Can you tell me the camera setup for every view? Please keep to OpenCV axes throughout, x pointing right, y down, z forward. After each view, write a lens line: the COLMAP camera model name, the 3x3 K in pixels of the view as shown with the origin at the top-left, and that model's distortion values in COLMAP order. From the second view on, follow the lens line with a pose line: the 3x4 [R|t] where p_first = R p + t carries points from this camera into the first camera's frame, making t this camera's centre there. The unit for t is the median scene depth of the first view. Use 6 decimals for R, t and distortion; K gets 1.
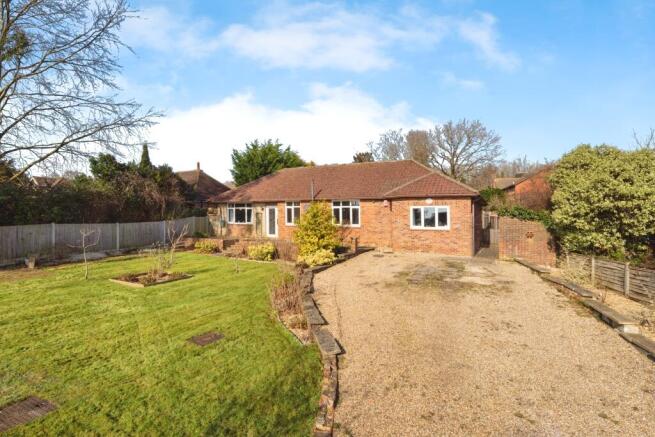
lens RADIAL K [[329.3, 0, 309.1], [0, 329.3, 191.8], [0, 0, 1]] dist [-0.000590, 0.000487]
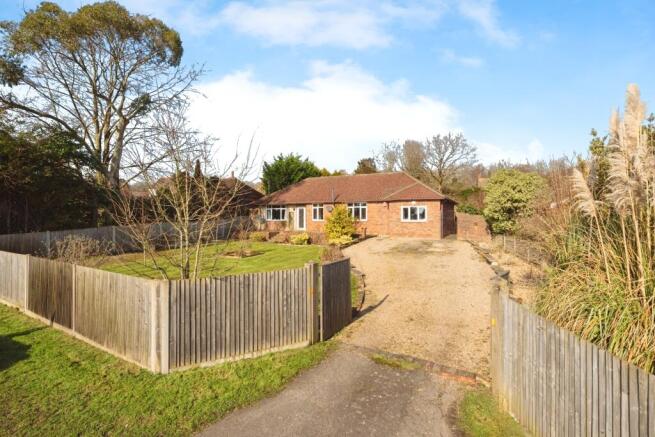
lens RADIAL K [[307.4, 0, 328.1], [0, 307.4, 218.1], [0, 0, 1]] dist [-0.000219, 0.000012]
pose [[0.998971, -0.017134, 0.041981, -0.068023], [0.013344, 0.995947, 0.088950, -0.026132], [-0.043335, -0.088298, 0.995151, -0.310742]]
